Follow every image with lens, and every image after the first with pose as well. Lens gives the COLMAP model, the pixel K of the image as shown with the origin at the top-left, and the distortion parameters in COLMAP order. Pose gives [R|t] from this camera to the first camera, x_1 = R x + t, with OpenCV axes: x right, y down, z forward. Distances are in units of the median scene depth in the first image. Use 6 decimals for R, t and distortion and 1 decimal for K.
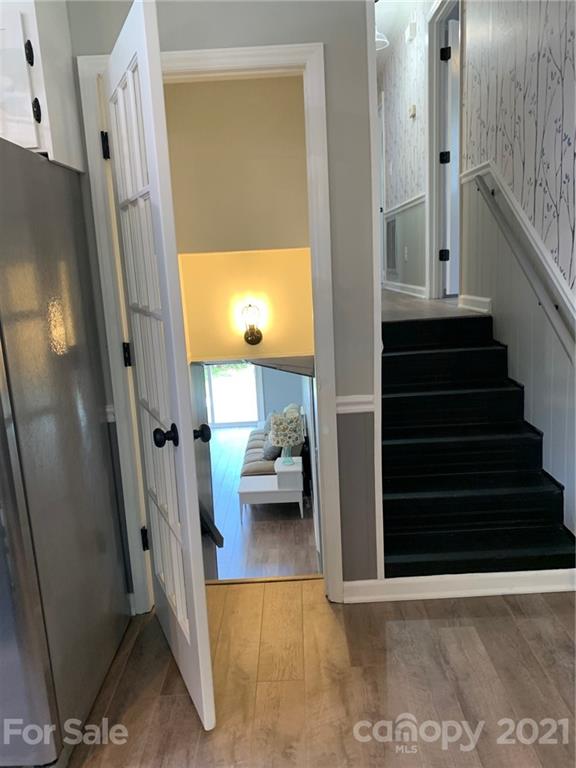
lens RADIAL K [[596.8, 0, 288.0], [0, 596.8, 384.0], [0, 0, 1]] dist [0.005474, -0.002968]
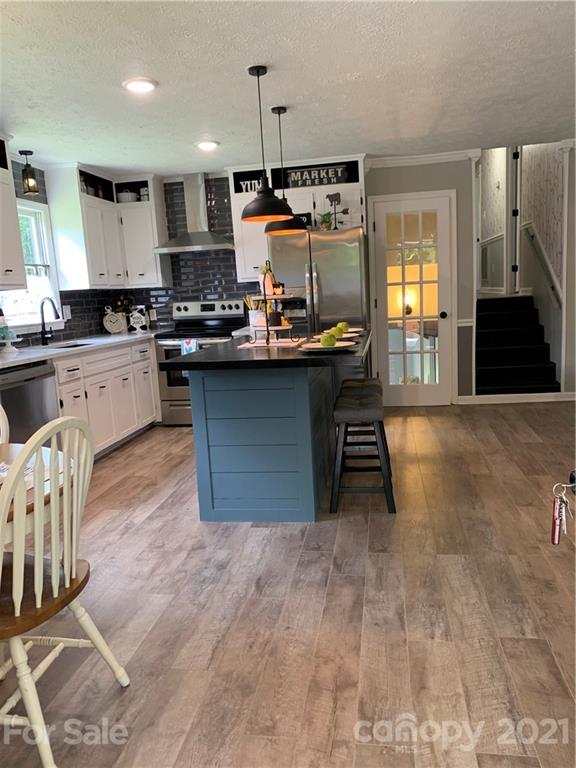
lens RADIAL K [[596.1, 0, 288.0], [0, 596.1, 384.0], [0, 0, 1]] dist [0.075357, -0.178470]
pose [[0.988443, 0.020680, -0.150175, -0.199731], [-0.026659, 0.998925, -0.037913, 0.337918], [0.149230, 0.041478, 0.987932, -1.339453]]
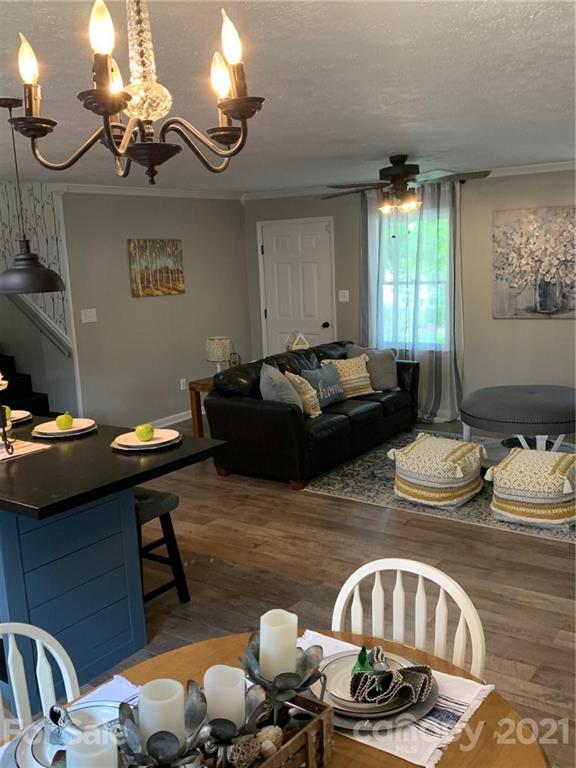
lens RADIAL K [[726.2, 0, 288.0], [0, 726.2, 384.0], [0, 0, 1]] dist [0.001194, 0.000531]
pose [[0.568729, -0.110952, 0.815008, -1.086689], [0.180851, 0.983481, 0.007686, 0.178540], [-0.802397, 0.143024, 0.579399, -1.101610]]
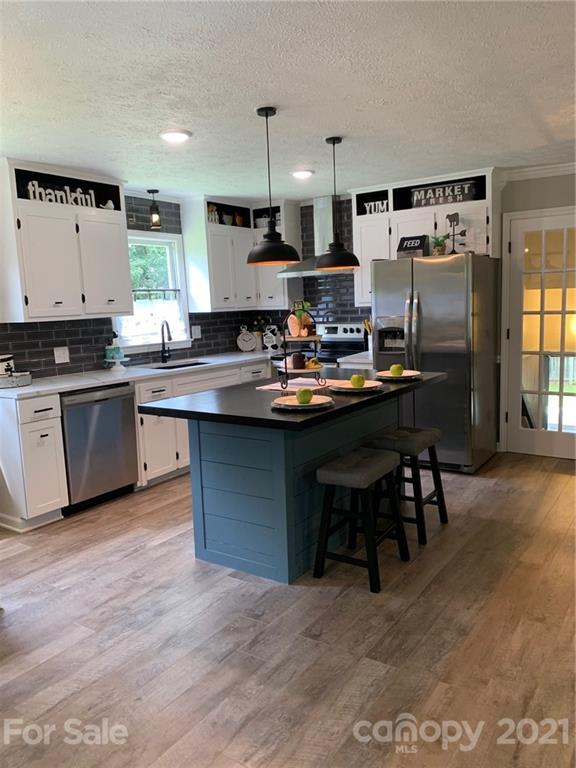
lens RADIAL K [[596.8, 0, 288.0], [0, 596.8, 384.0], [0, 0, 1]] dist [0.005474, -0.002968]
pose [[0.834357, 0.096838, -0.542652, 0.234443], [-0.117202, 0.993104, -0.002983, 0.201314], [0.538621, 0.066089, 0.839952, -1.118297]]
